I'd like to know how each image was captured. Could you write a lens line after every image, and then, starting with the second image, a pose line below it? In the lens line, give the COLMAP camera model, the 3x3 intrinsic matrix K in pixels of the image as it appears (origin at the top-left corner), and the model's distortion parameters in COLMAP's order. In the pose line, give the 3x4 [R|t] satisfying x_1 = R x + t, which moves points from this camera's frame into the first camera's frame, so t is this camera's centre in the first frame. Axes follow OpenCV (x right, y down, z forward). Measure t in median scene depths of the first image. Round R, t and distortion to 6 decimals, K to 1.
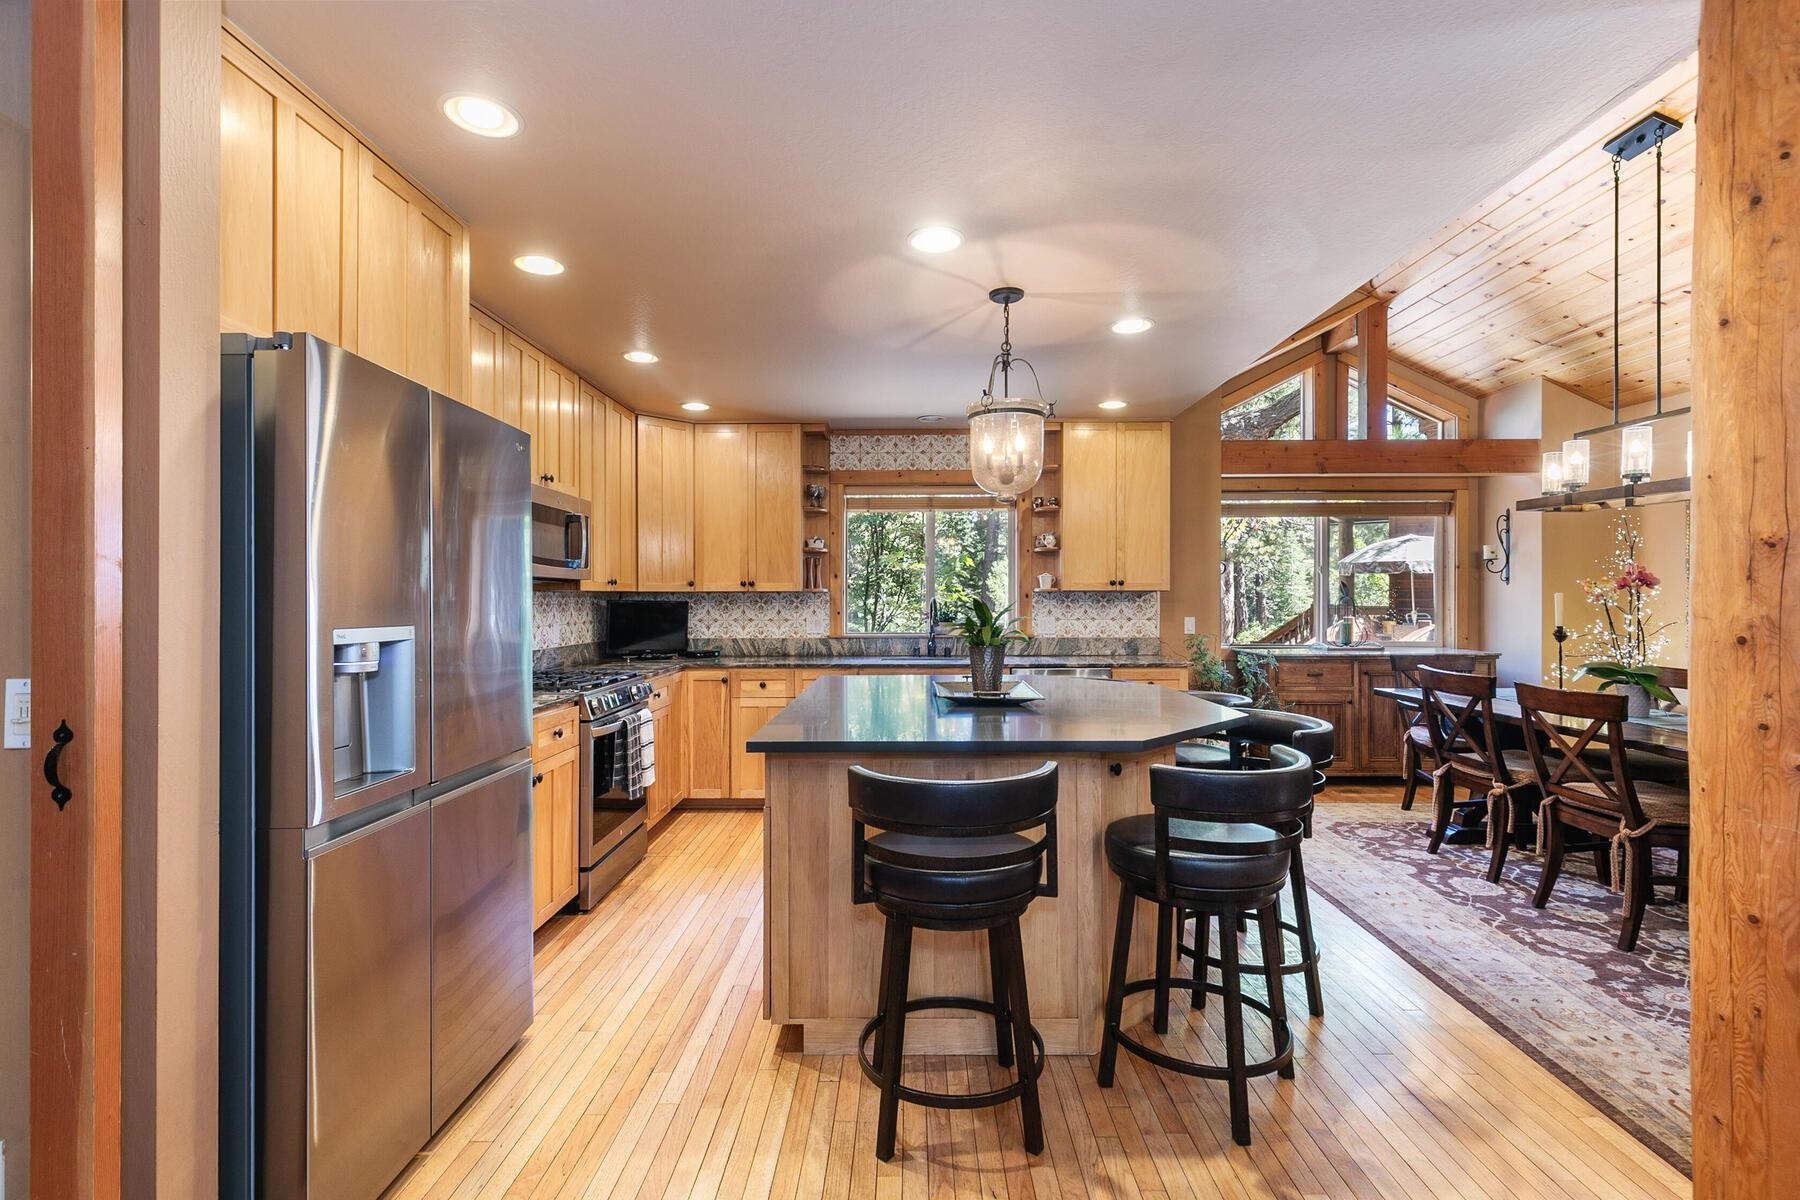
lens RADIAL K [[830.3, 0, 894.6], [0, 830.3, 608.9], [0, 0, 1]] dist [-0.001063, -0.002381]
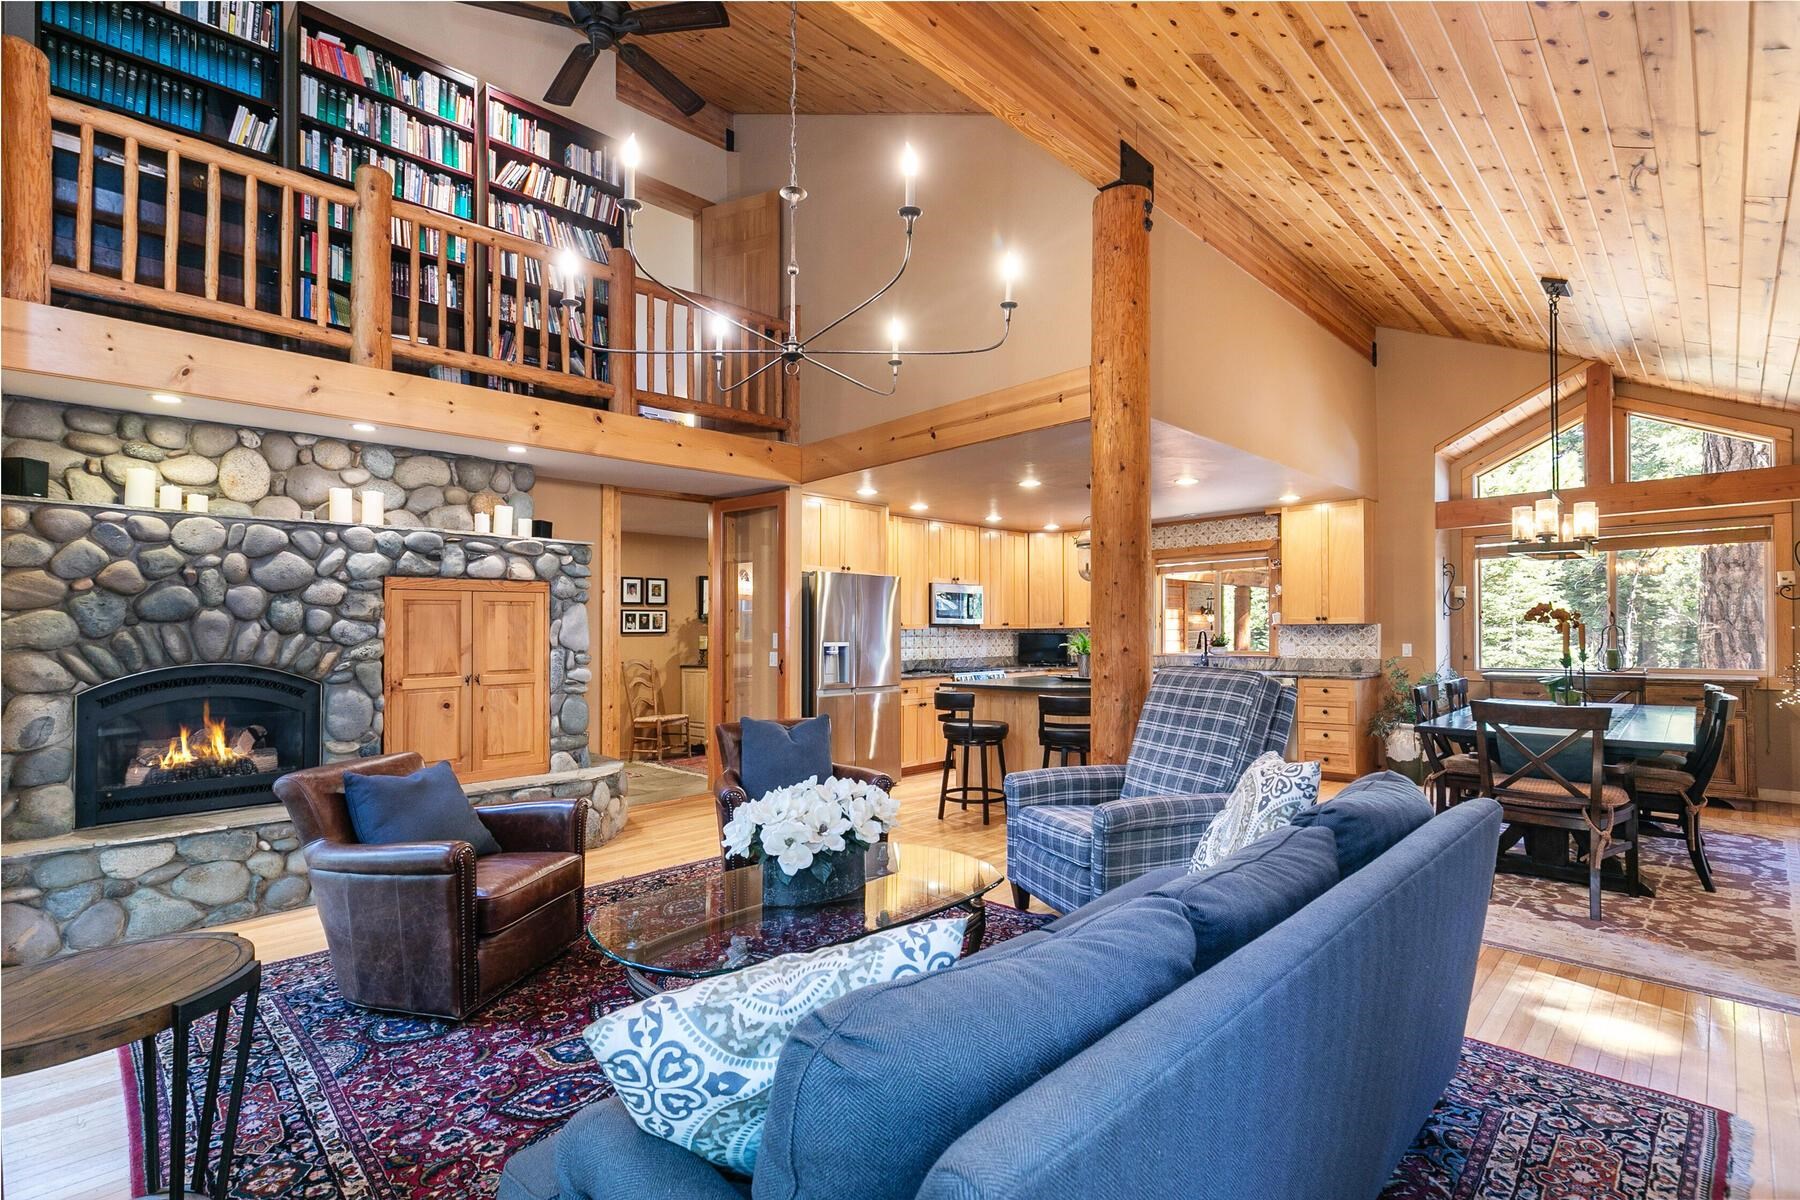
lens RADIAL K [[830.3, 0, 882.3], [0, 830.3, 637.7], [0, 0, 1]] dist [-0.001063, -0.002381]
pose [[0.714254, -0.022988, -0.699509, 0.645753], [0.018857, 0.999730, -0.013601, 0.005078], [0.699632, -0.003476, 0.714495, -0.440724]]
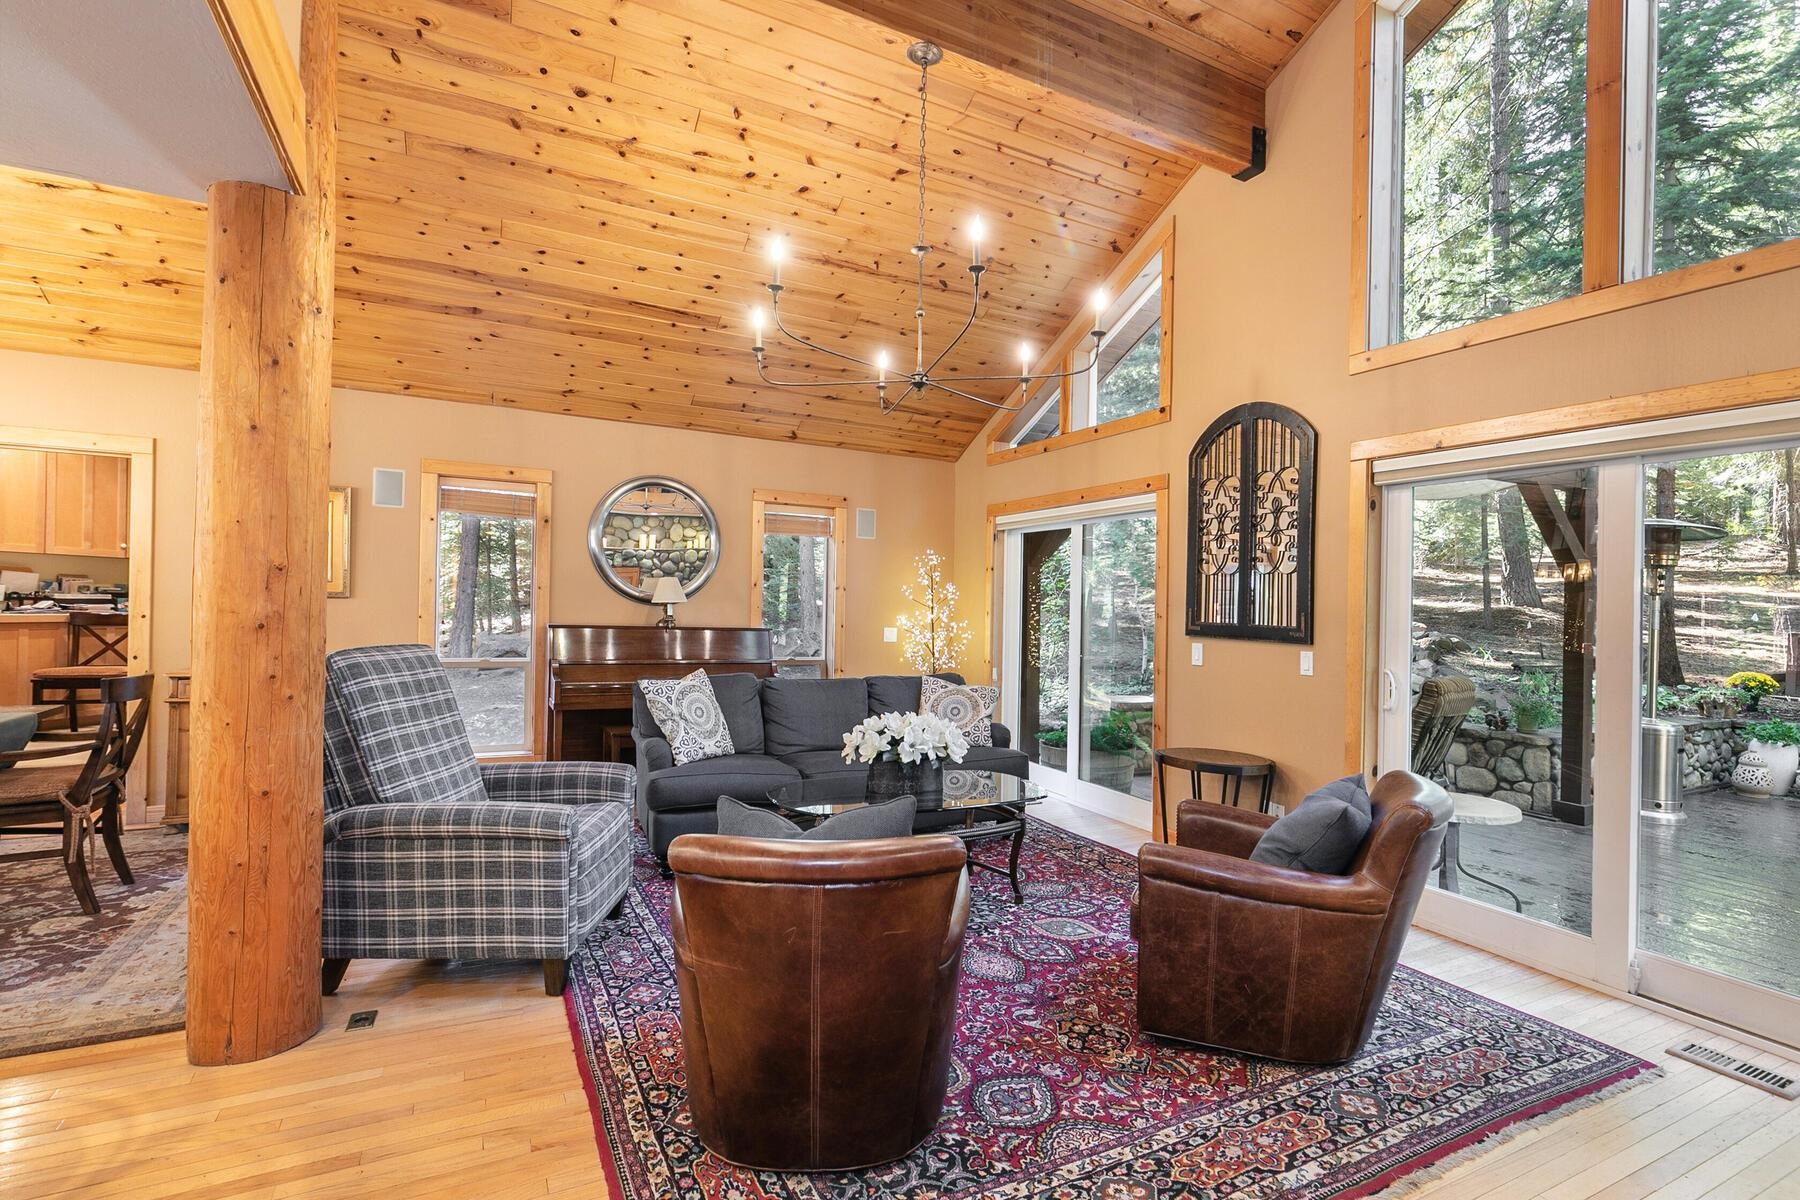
lens RADIAL K [[830.3, 0, 892.5], [0, 830.3, 610.9], [0, 0, 1]] dist [-0.001063, -0.002381]
pose [[-0.471245, -0.006138, 0.881981, -5.368536], [-0.019572, 0.999802, -0.003499, -0.056089], [-0.881785, -0.018911, -0.471272, 3.567782]]
